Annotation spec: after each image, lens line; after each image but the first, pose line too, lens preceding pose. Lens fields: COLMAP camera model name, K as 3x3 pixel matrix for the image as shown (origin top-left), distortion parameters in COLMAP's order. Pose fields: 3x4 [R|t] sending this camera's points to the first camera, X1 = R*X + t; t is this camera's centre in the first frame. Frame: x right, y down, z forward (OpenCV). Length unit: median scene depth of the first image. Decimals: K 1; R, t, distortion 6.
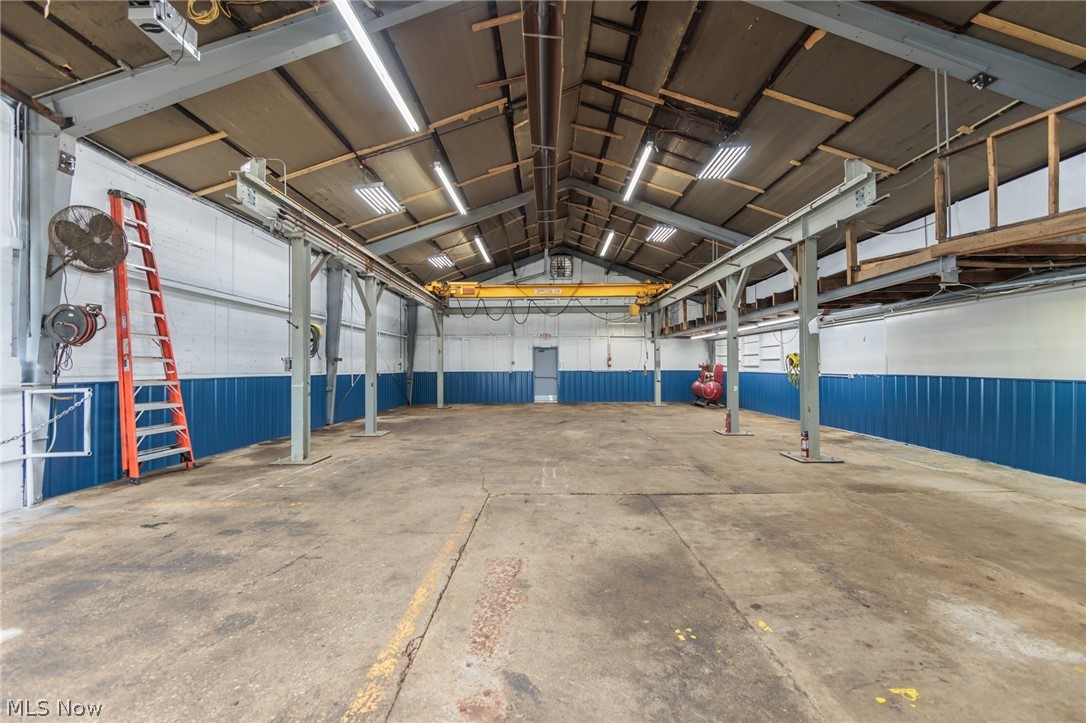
lens RADIAL K [[433.1, 0, 543.5], [0, 433.1, 364.9], [0, 0, 1]] dist [-0.004102, -0.000323]
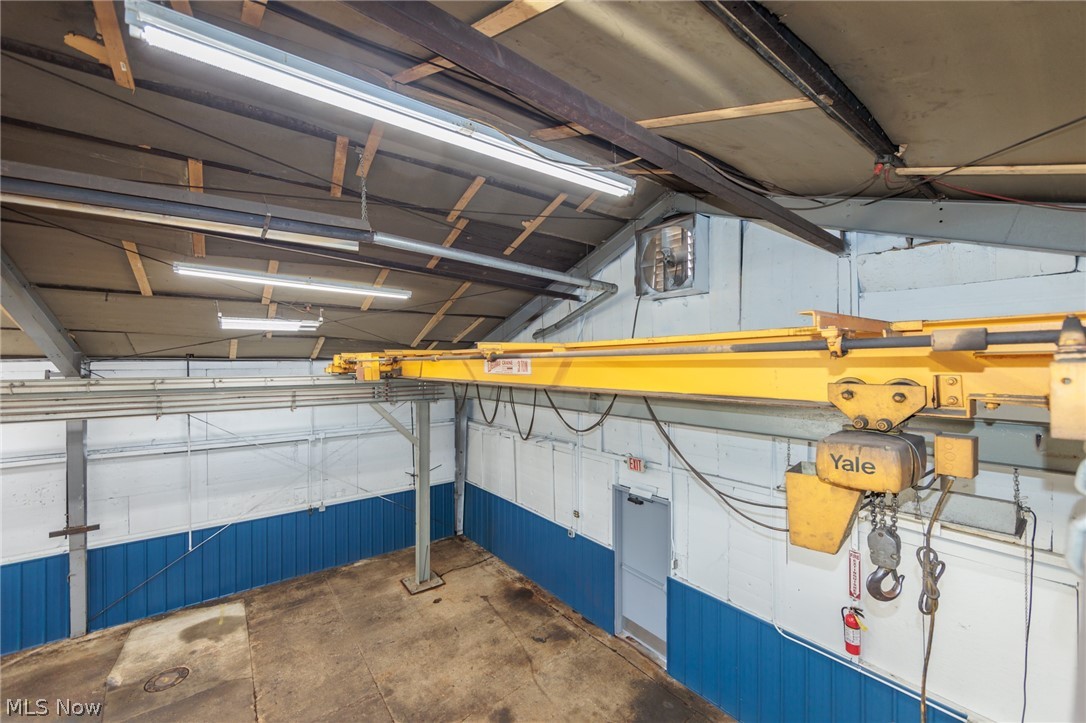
lens RADIAL K [[433.1, 0, 551.2], [0, 433.1, 359.2], [0, 0, 1]] dist [-0.004102, -0.000323]
pose [[0.628451, -0.003795, -0.777840, 0.939084], [0.005055, 0.999987, -0.000794, -0.608480], [0.777832, -0.003433, 0.628462, 2.916818]]
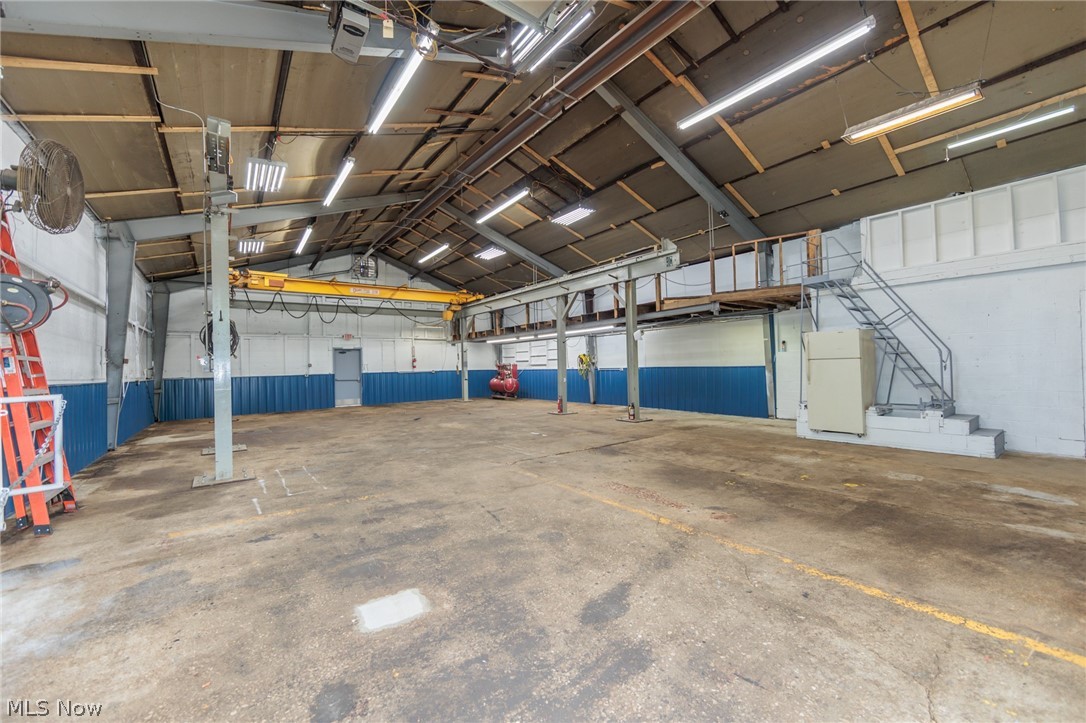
lens RADIAL K [[433.1, 0, 546.9], [0, 433.1, 359.1], [0, 0, 1]] dist [-0.004102, -0.000323]
pose [[0.792039, -0.004445, 0.610455, -0.920435], [0.018837, 0.999675, -0.017161, 0.026351], [-0.610180, 0.025092, 0.791865, -0.068666]]
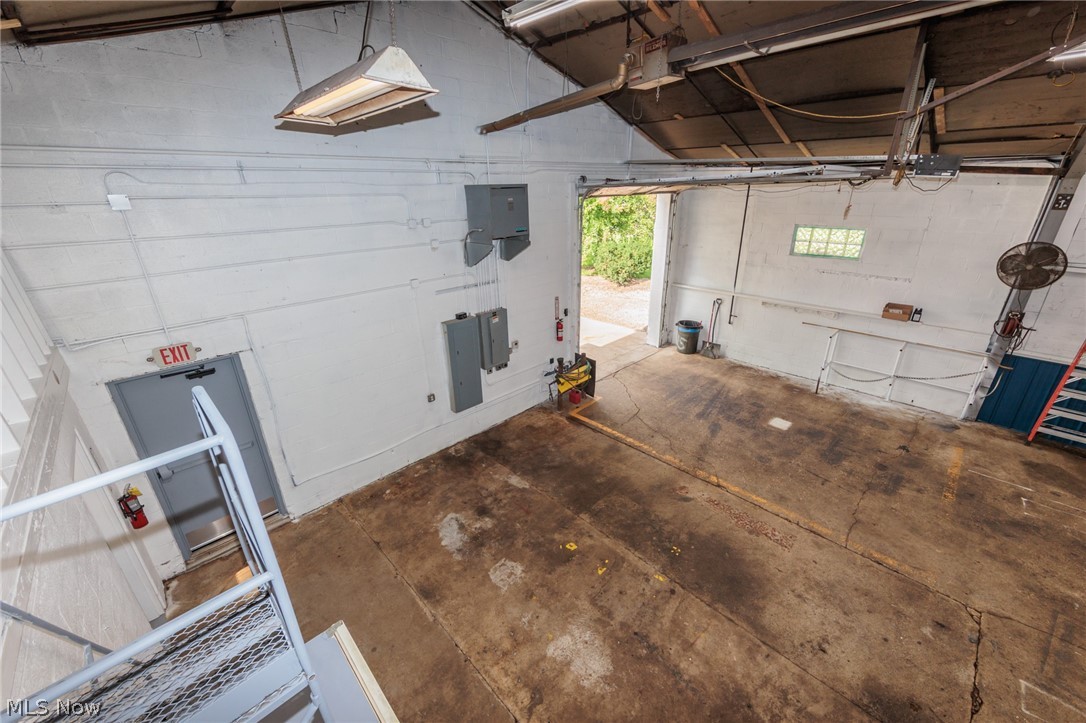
lens RADIAL K [[433.1, 0, 548.4], [0, 433.1, 346.6], [0, 0, 1]] dist [-0.004102, -0.000323]
pose [[-0.707223, 0.264305, -0.655728, 1.081468], [0.020873, 0.934893, 0.354316, -0.622582], [0.706682, 0.236893, -0.666694, 0.983676]]
